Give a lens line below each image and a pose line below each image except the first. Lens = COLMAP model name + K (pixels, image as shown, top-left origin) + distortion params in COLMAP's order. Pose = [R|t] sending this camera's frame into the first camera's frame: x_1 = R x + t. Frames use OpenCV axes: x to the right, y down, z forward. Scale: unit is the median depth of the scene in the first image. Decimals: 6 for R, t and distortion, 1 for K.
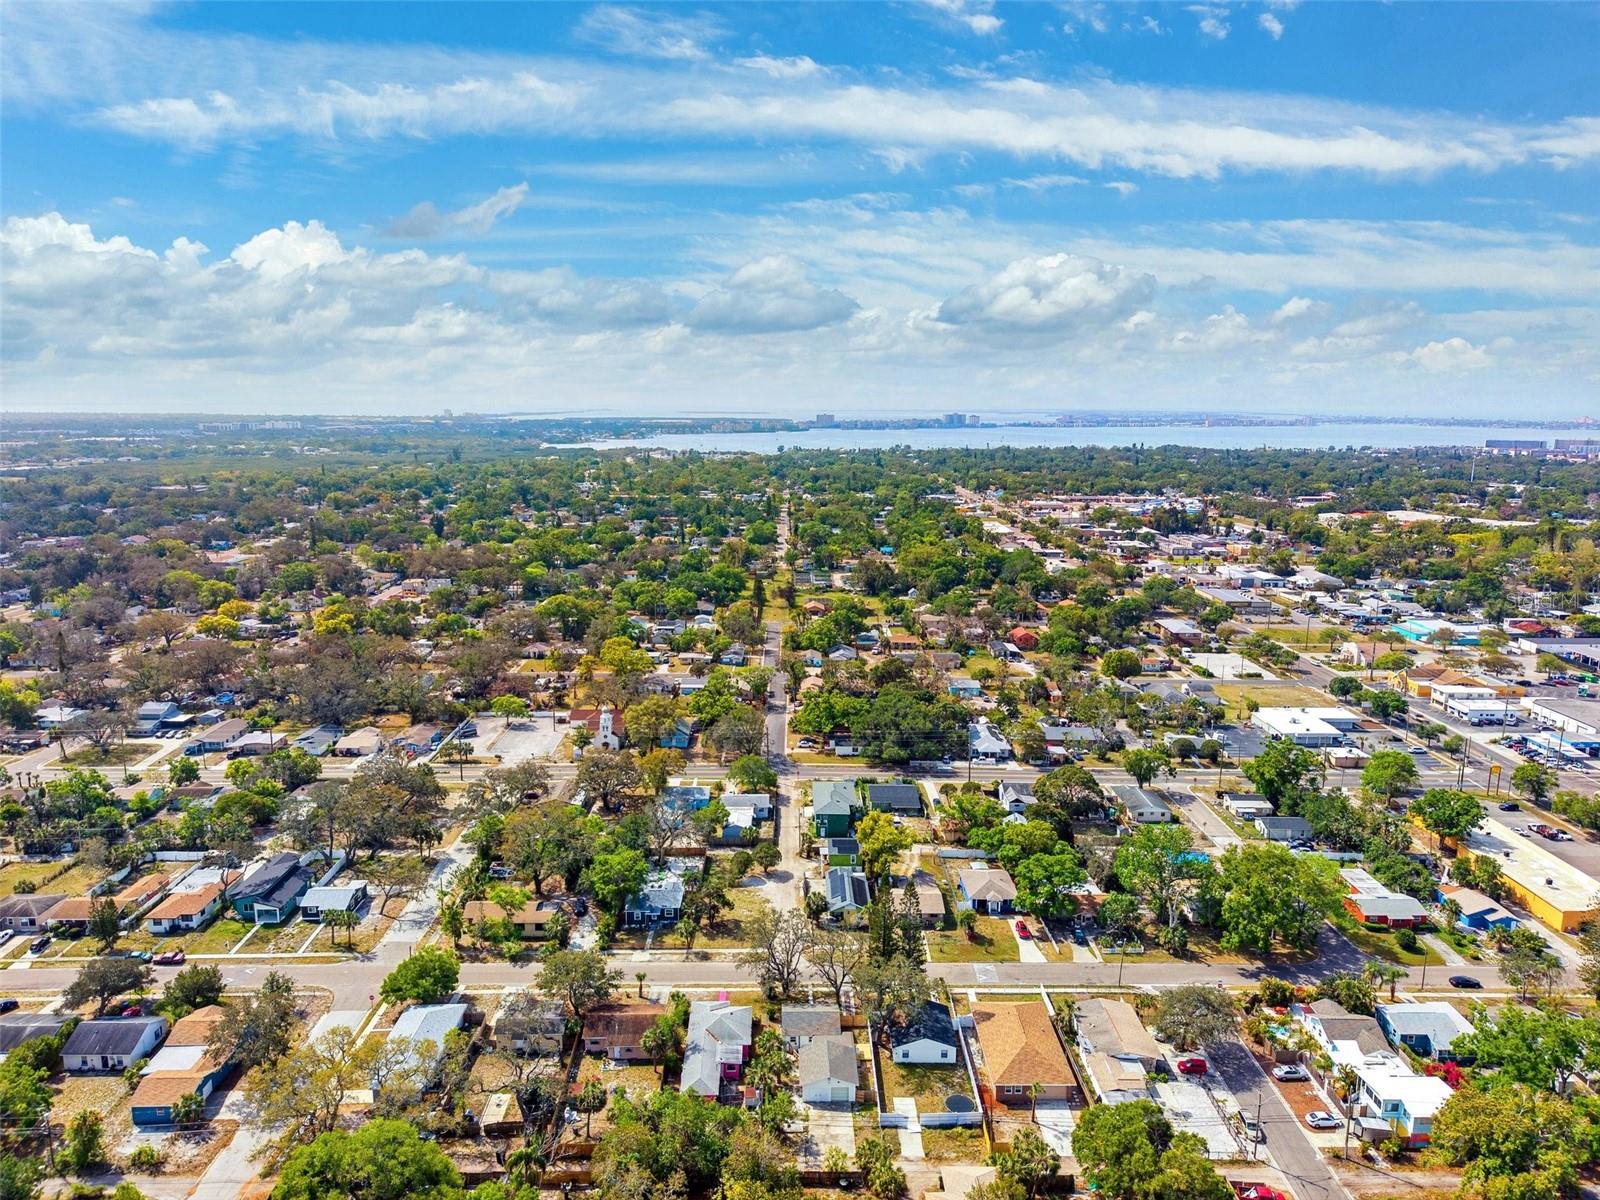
lens RADIAL K [[1113.6, 0, 800.0], [0, 1113.6, 600.0], [0, 0, 1]] dist [0.006540, -0.000275]
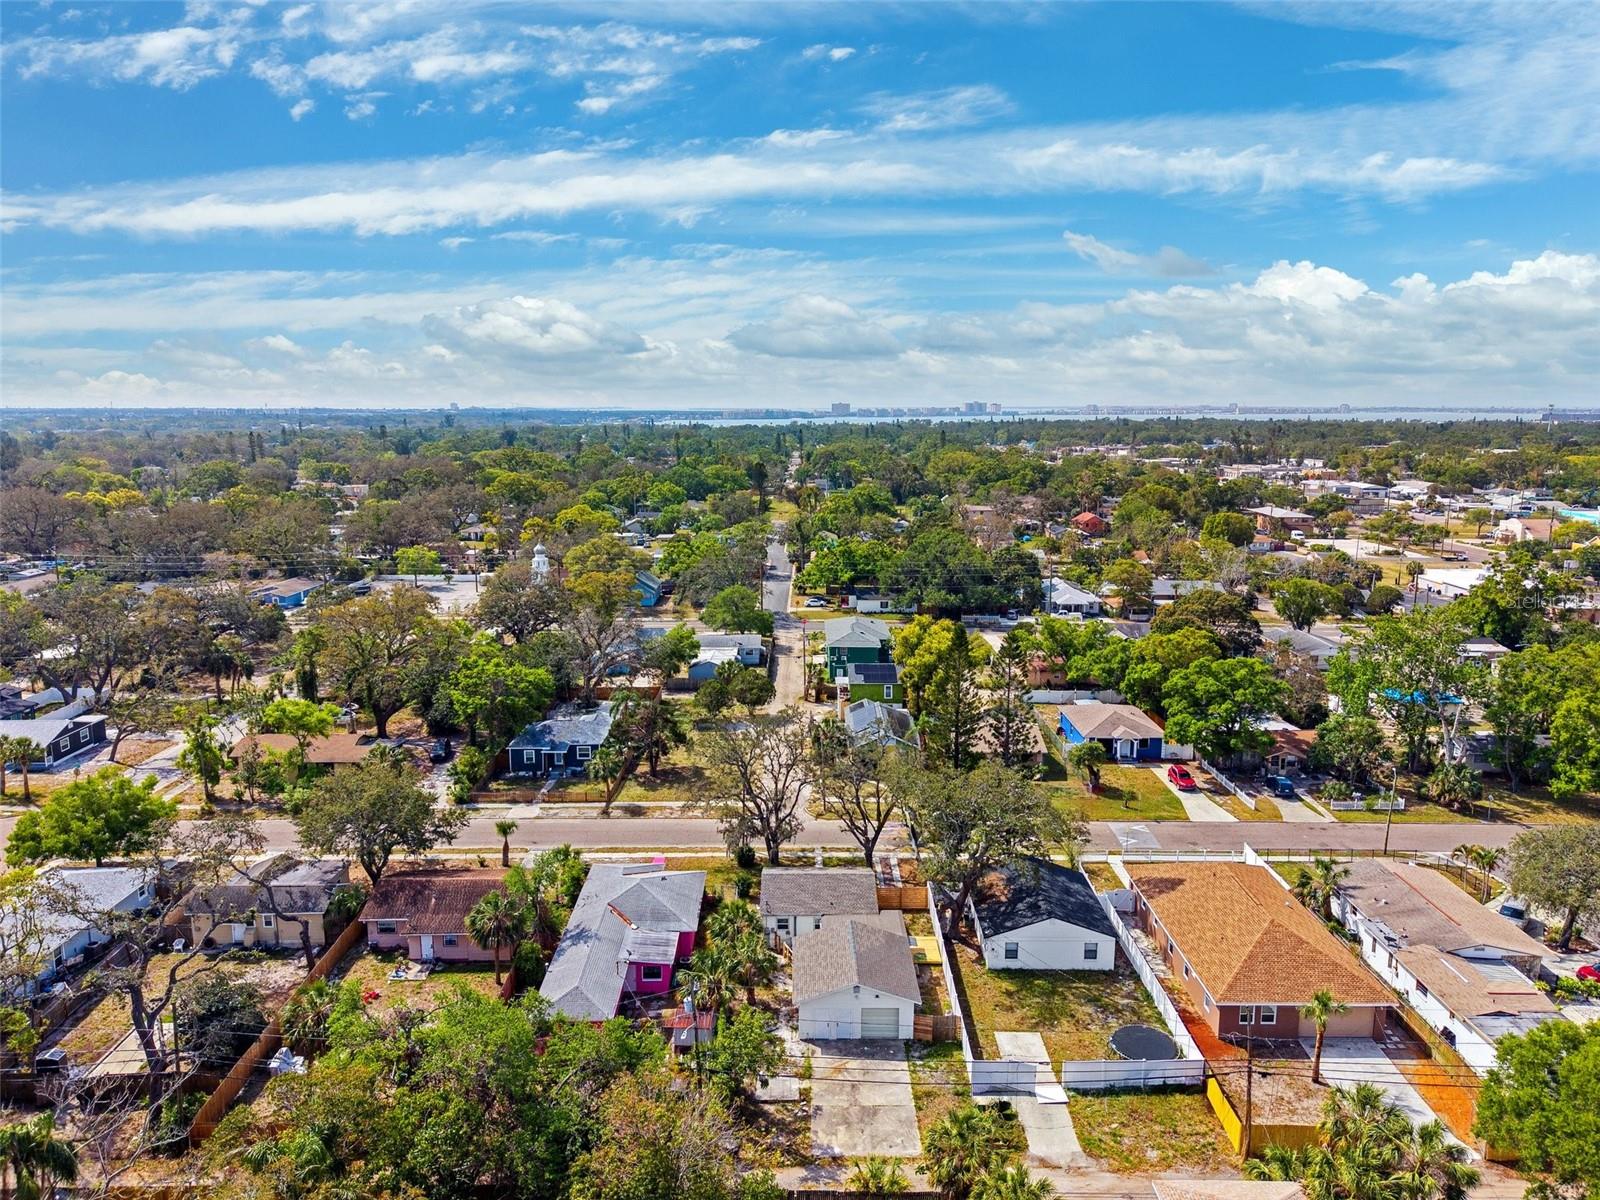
lens RADIAL K [[1113.6, 0, 800.0], [0, 1113.6, 600.0], [0, 0, 1]] dist [0.006540, -0.000275]
pose [[0.999900, -0.001689, -0.014042, 0.008637], [0.001490, 0.999898, -0.014185, 0.250816], [0.014064, 0.014163, 0.999801, 0.489381]]
